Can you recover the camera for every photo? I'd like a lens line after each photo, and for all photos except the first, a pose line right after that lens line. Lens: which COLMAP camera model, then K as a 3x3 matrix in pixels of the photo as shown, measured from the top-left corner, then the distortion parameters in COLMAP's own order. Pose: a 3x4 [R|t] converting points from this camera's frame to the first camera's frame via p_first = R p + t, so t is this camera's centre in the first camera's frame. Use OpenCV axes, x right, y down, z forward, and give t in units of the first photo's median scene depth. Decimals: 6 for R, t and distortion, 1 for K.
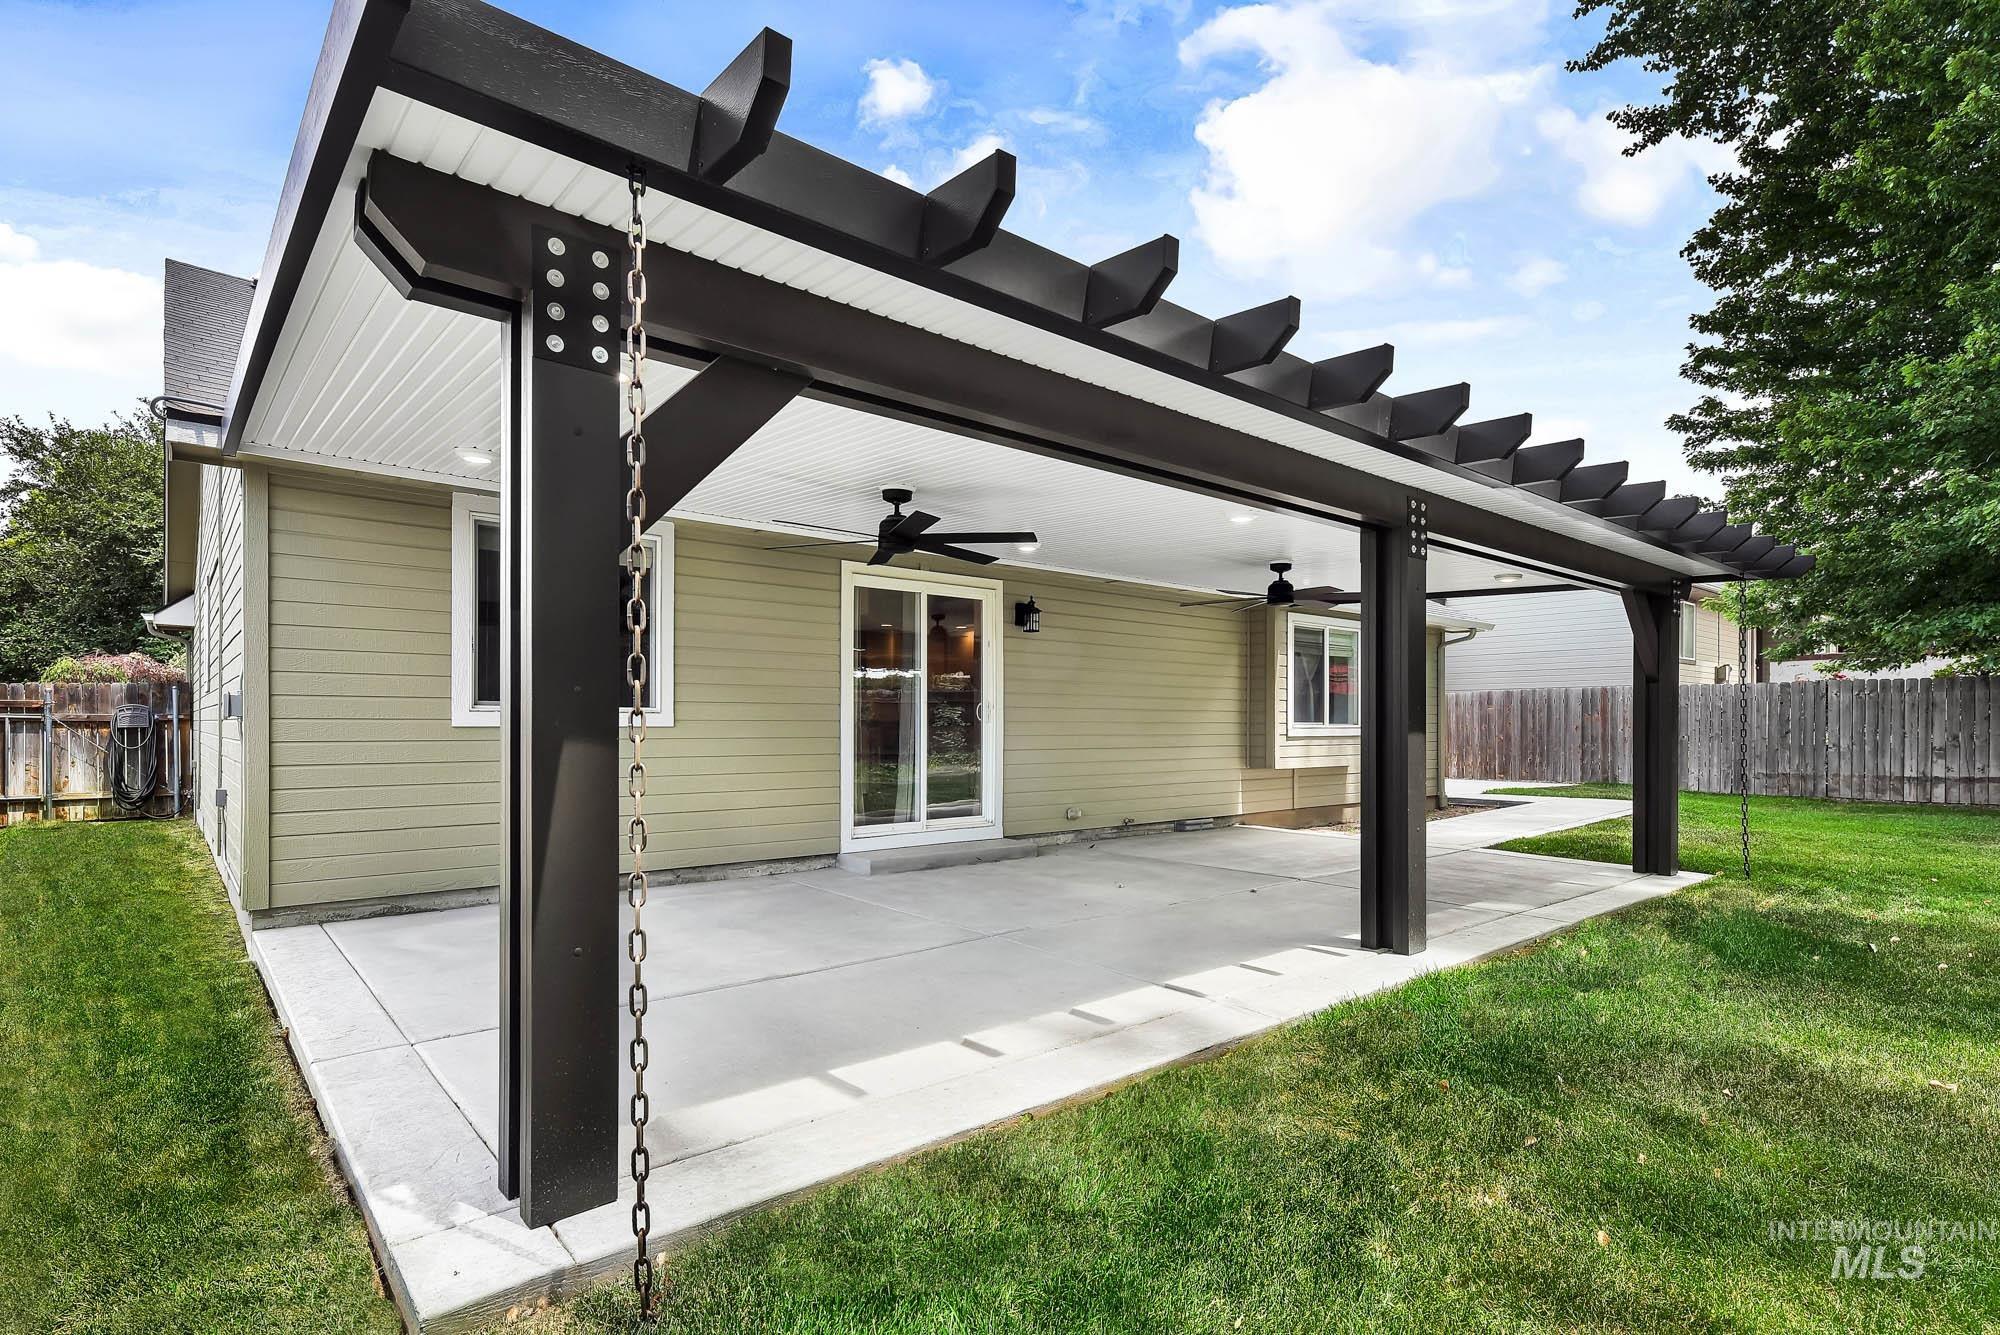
lens RADIAL K [[942.7, 0, 952.6], [0, 942.7, 712.9], [0, 0, 1]] dist [-0.002446, -0.001107]
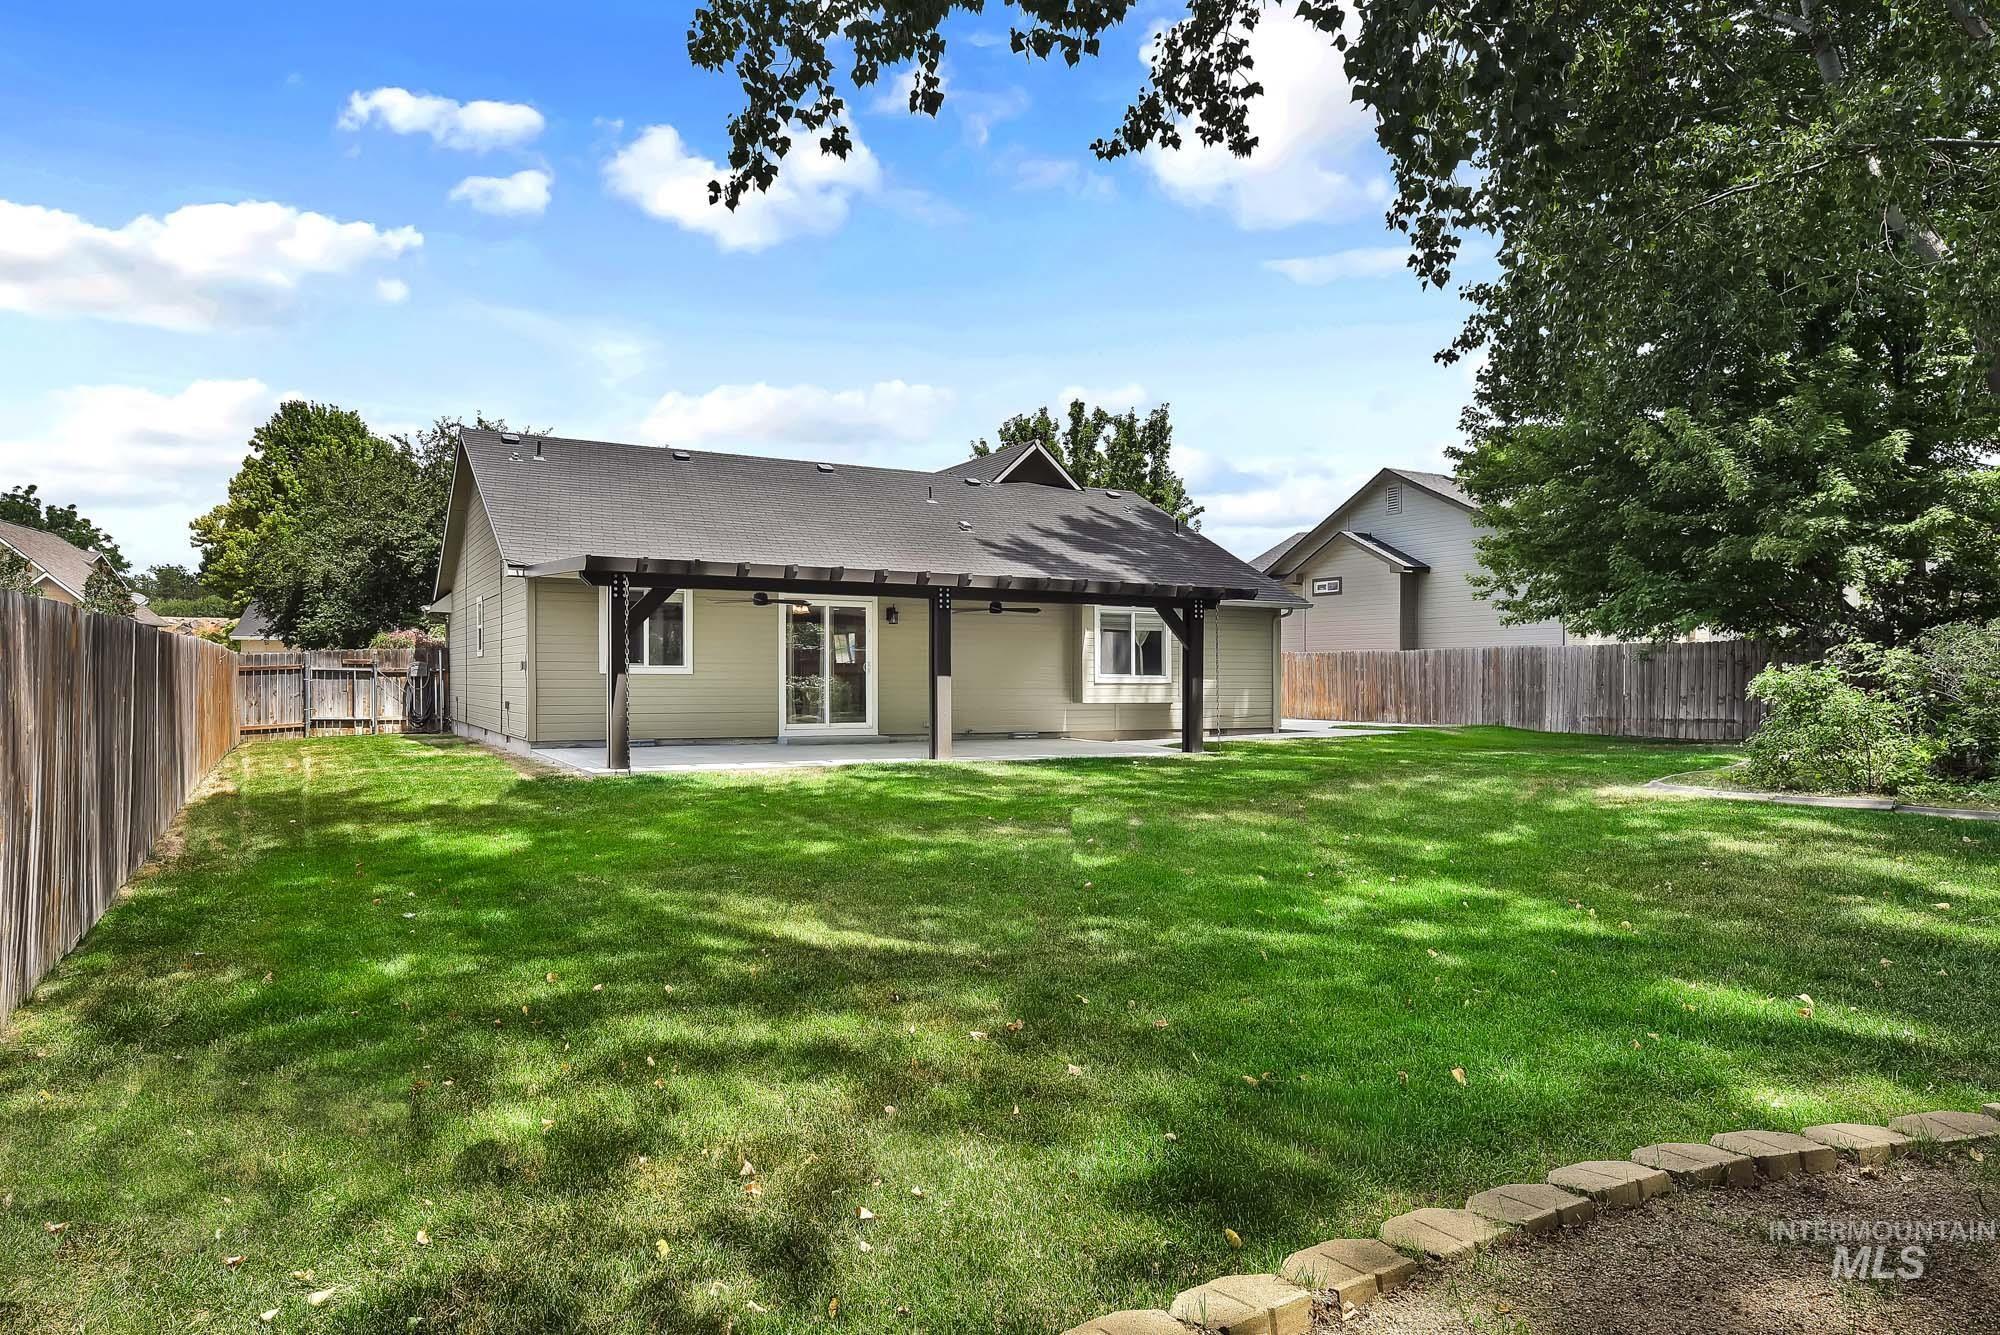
lens RADIAL K [[1231.0, 0, 1008.2], [0, 1231.0, 671.1], [0, 0, 1]] dist [-0.001640, -0.000659]
pose [[0.984262, 0.001493, -0.176707, 0.473229], [-0.001694, 0.999998, -0.000983, 0.006967], [0.176705, 0.001267, 0.984263, -0.863739]]
